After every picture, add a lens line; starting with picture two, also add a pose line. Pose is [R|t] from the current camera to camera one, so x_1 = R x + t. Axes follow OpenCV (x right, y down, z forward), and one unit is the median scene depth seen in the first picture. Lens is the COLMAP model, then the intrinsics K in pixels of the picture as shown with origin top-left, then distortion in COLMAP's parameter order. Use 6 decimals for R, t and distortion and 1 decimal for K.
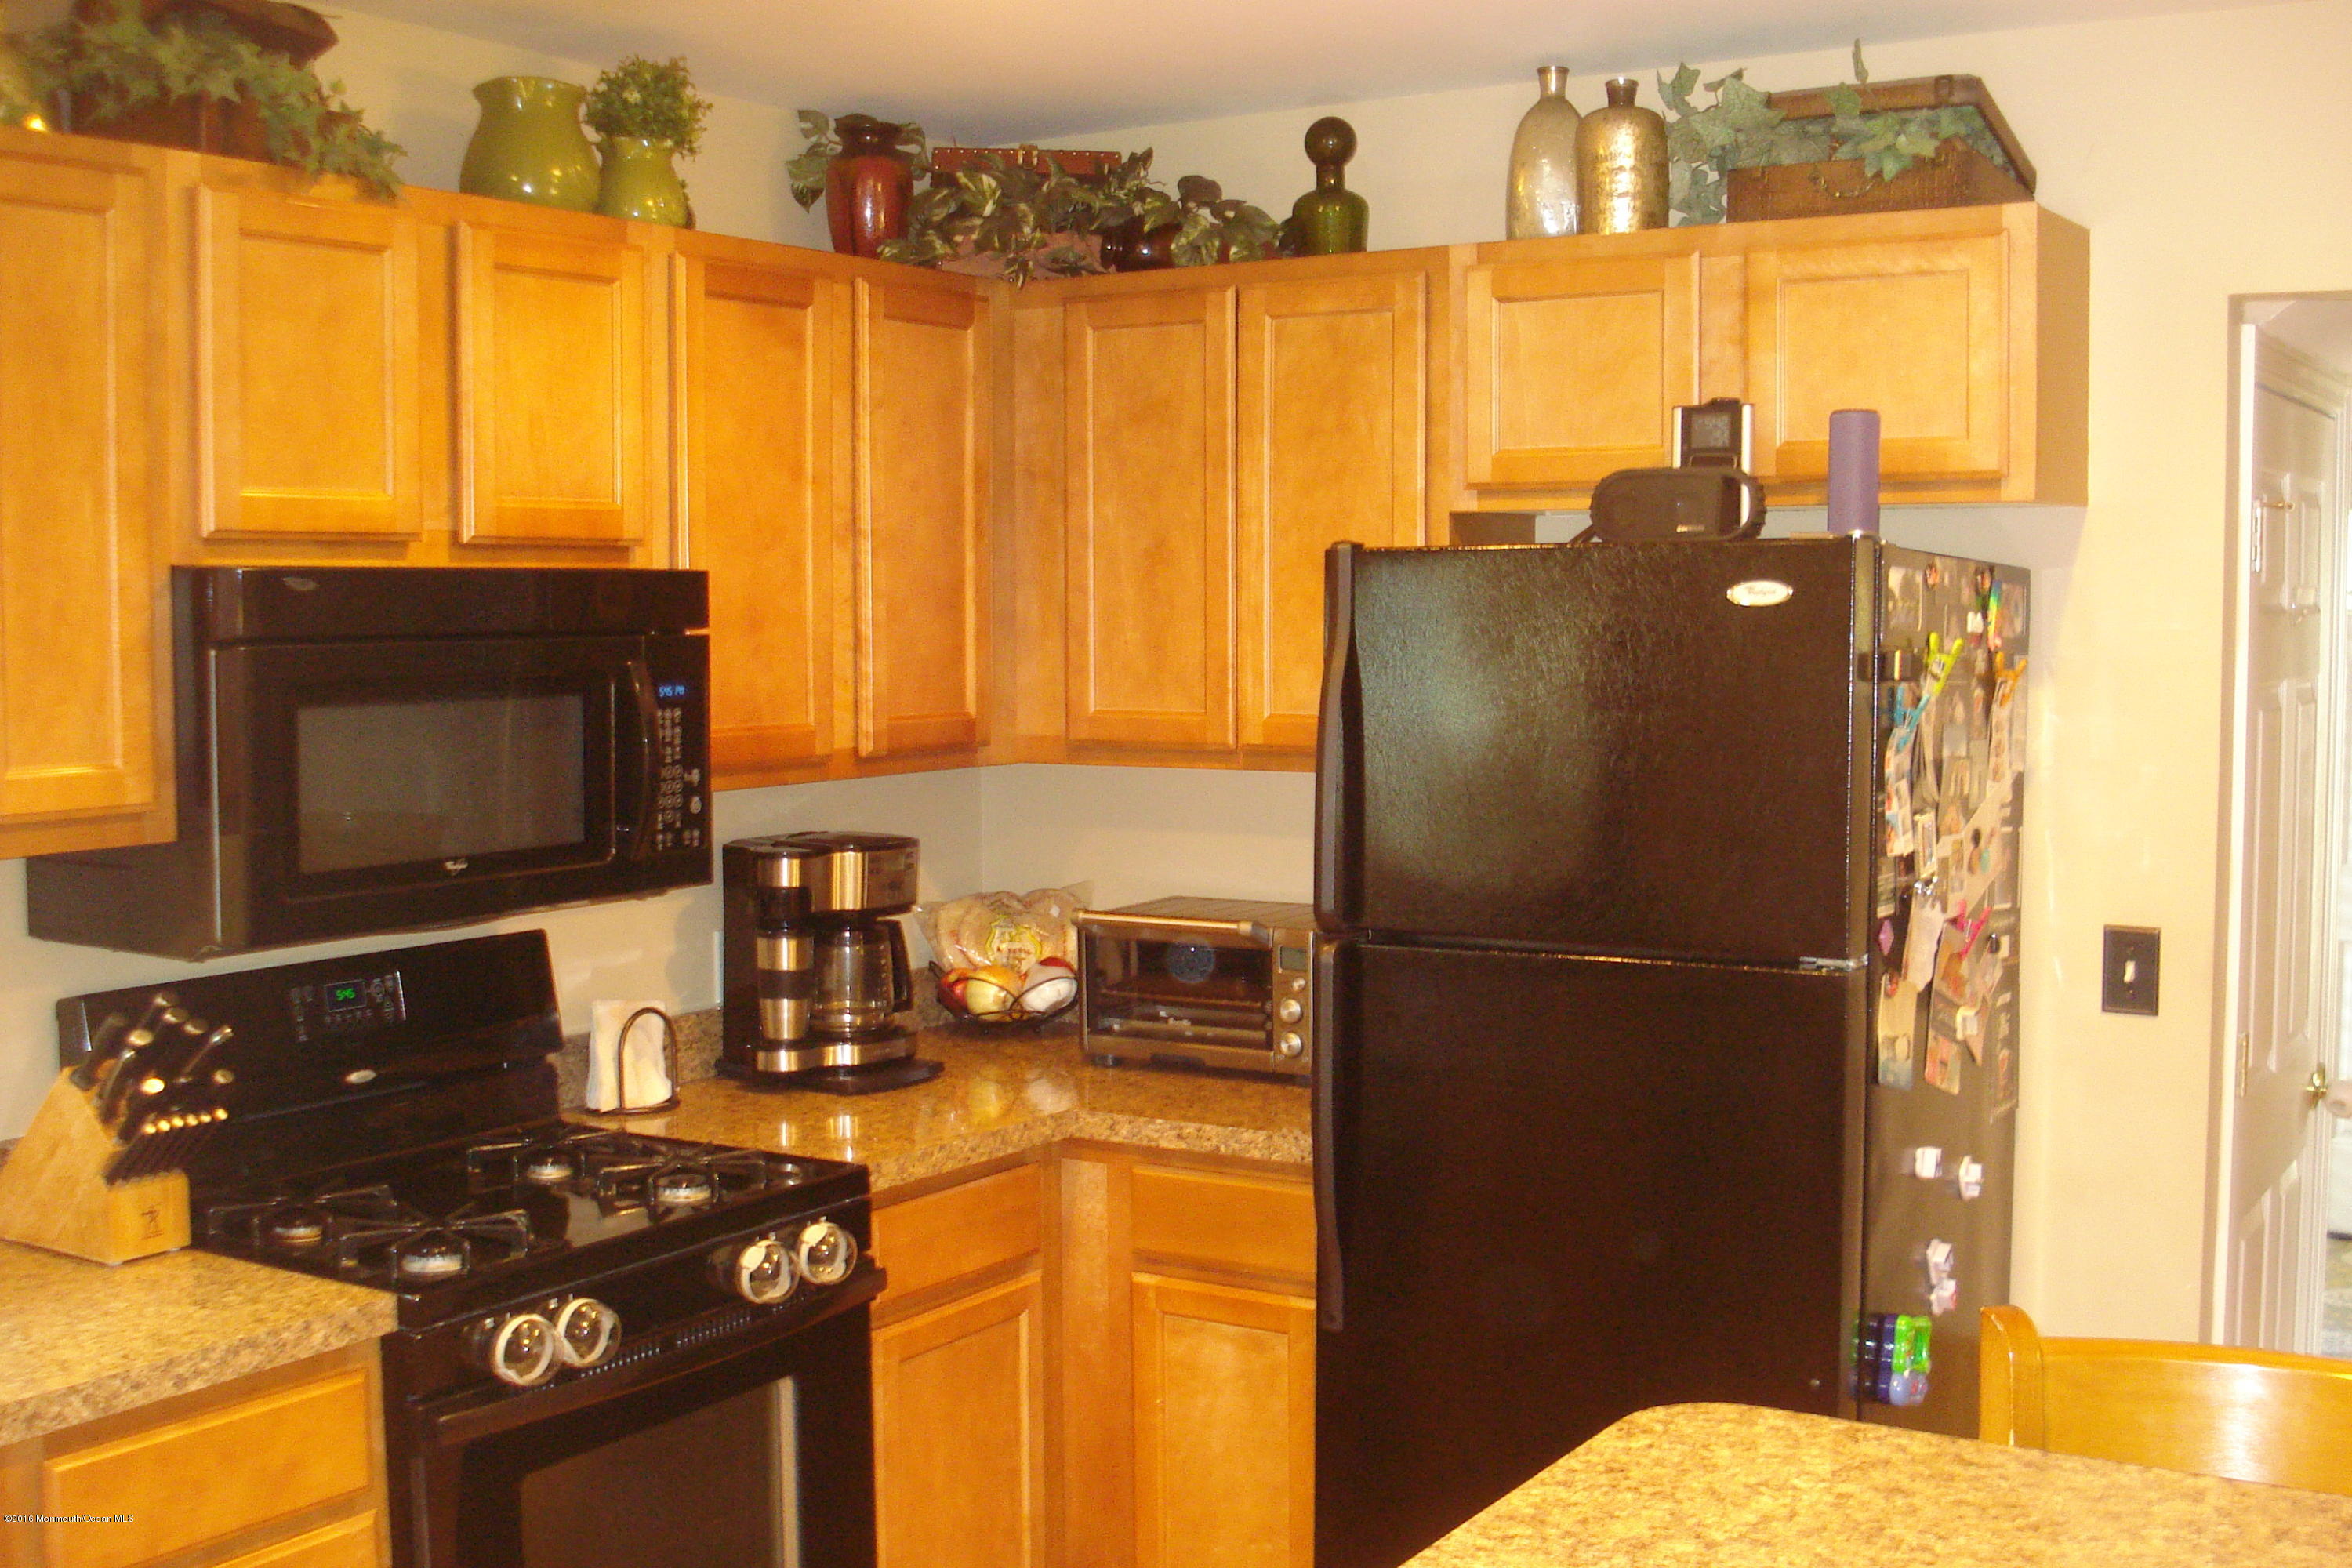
lens RADIAL K [[2642.2, 0, 1240.5], [0, 2642.2, 780.0], [0, 0, 1]] dist [-0.092835, -0.052093]
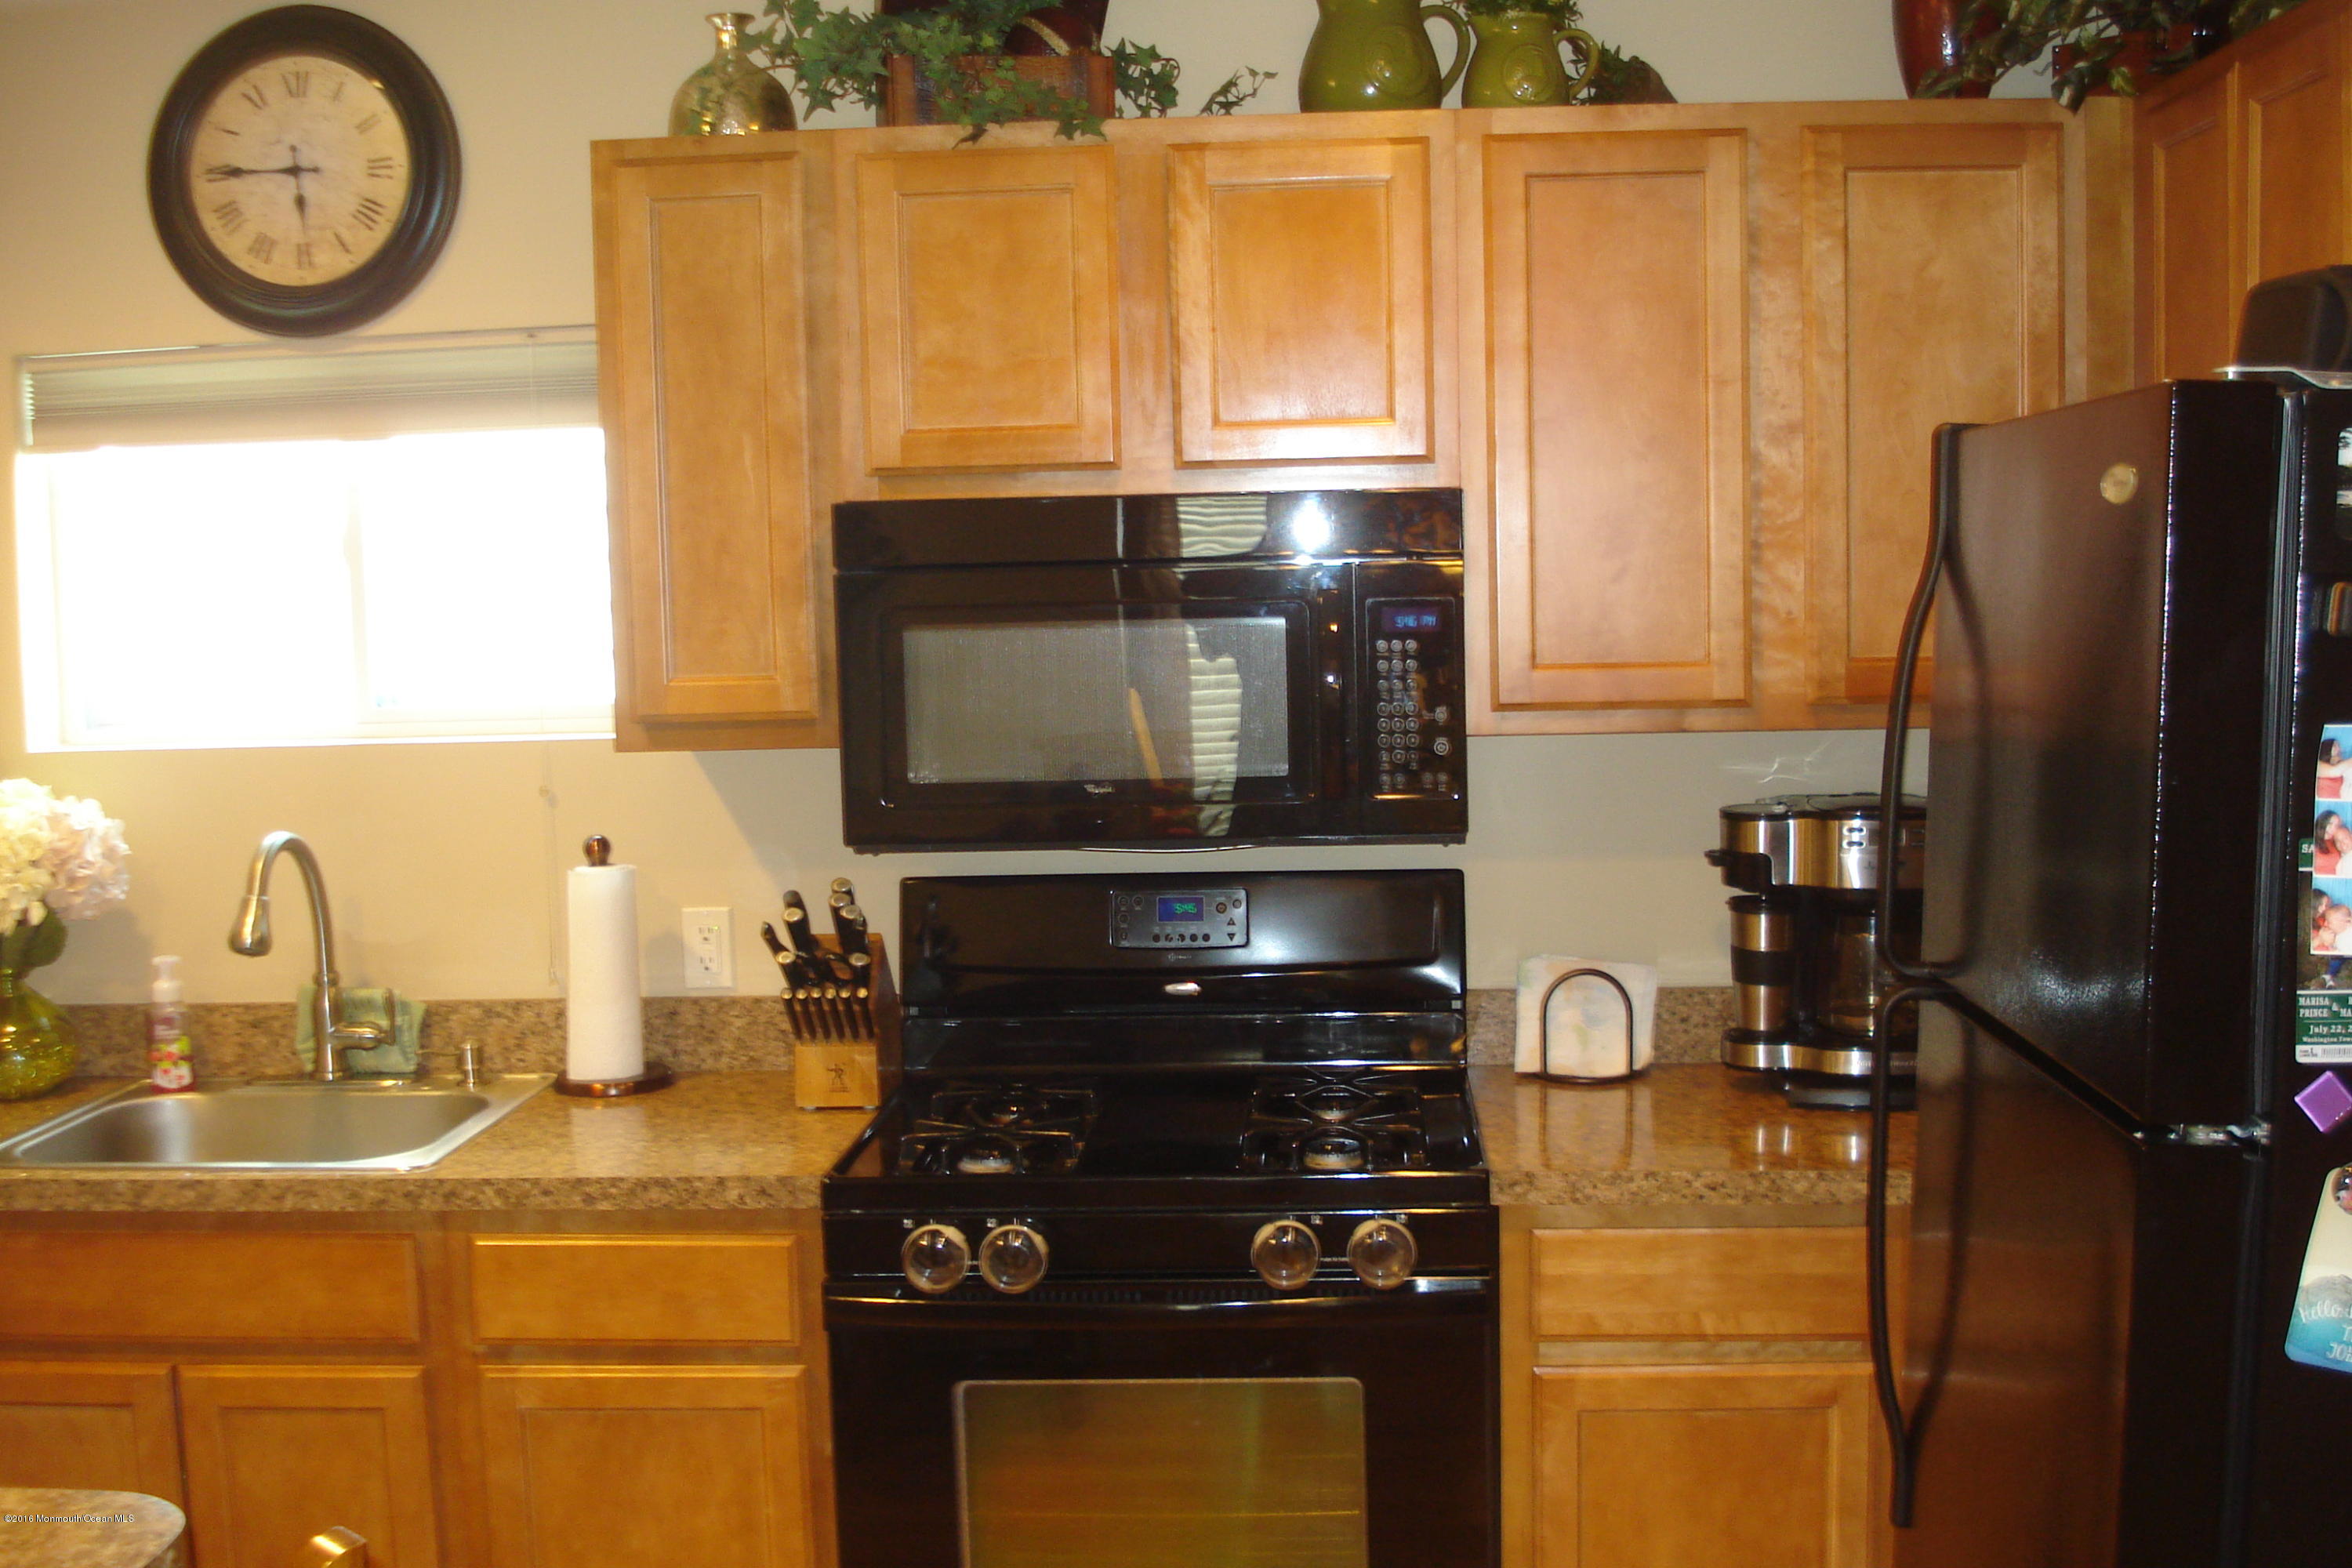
lens RADIAL K [[2401.8, 0, 1333.4], [0, 2401.8, 842.4], [0, 0, 1]] dist [-0.079182, -0.014621]
pose [[0.478217, 0.078201, -0.874753, 0.612144], [-0.038515, 0.996937, 0.068069, -0.014945], [0.877397, 0.001139, 0.479764, 0.687357]]
